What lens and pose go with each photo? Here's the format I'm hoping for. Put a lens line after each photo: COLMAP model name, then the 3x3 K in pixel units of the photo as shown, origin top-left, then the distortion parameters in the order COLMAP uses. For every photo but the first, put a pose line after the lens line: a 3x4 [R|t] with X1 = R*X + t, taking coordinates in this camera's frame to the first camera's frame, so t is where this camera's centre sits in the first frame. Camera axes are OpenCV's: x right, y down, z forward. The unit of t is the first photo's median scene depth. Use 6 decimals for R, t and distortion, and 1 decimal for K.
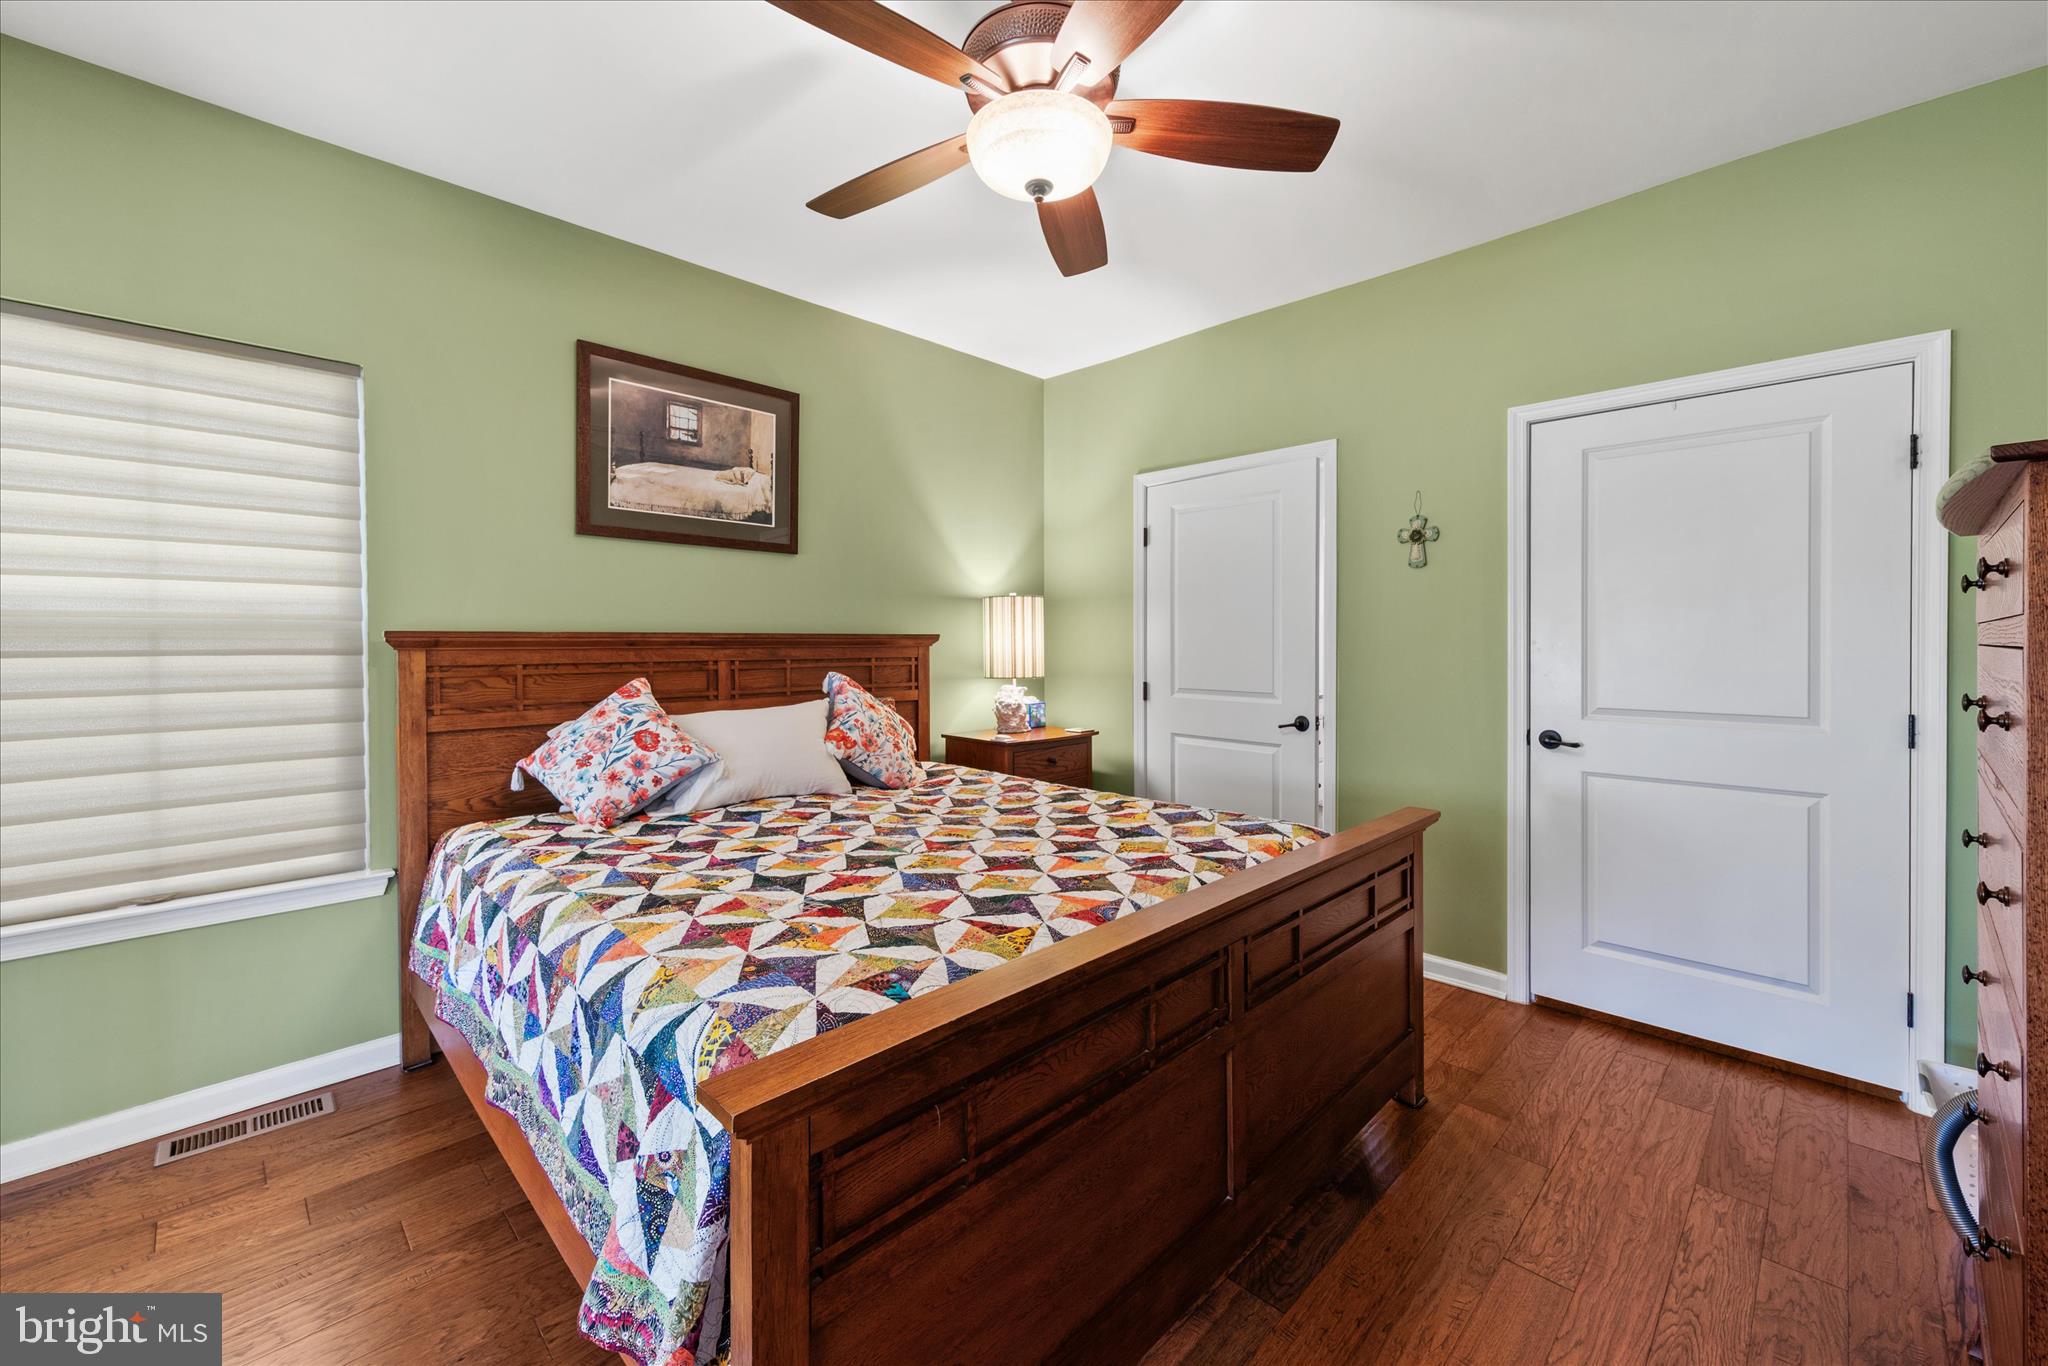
lens RADIAL K [[814.6, 0, 1024.0], [0, 814.6, 683.0], [0, 0, 1]] dist [-0.000008, -0.000053]
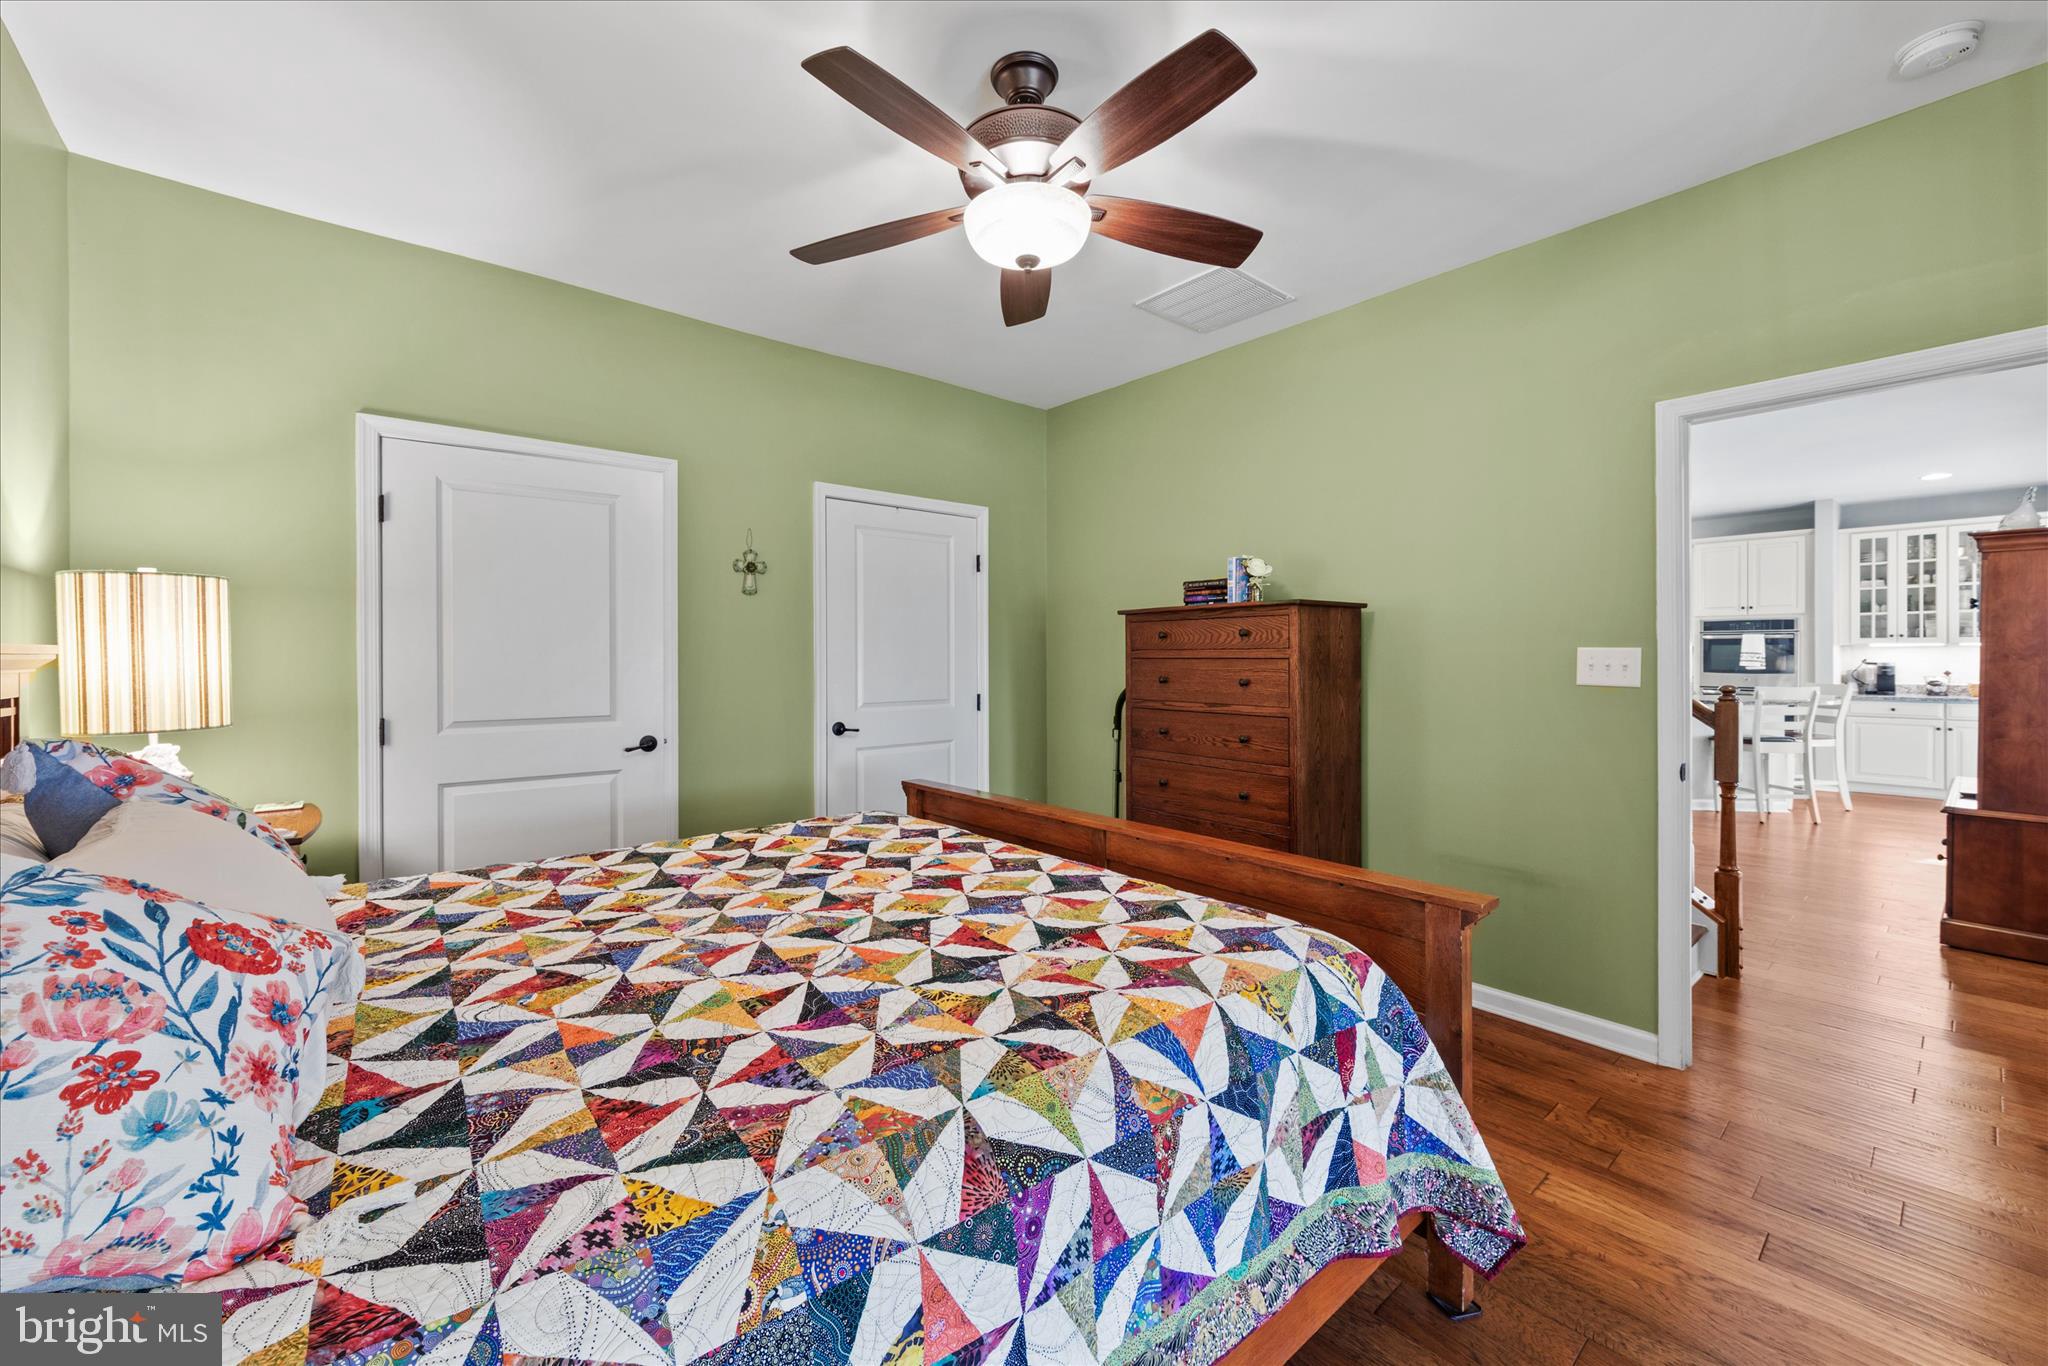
lens RADIAL K [[812.1, 0, 1027.2], [0, 812.1, 673.0], [0, 0, 1]] dist [-0.000151, -0.000148]
pose [[0.075706, -0.020085, 0.996928, -0.709134], [0.055047, 0.998357, 0.015934, -0.029503], [-0.995610, 0.053672, 0.076687, 0.579247]]
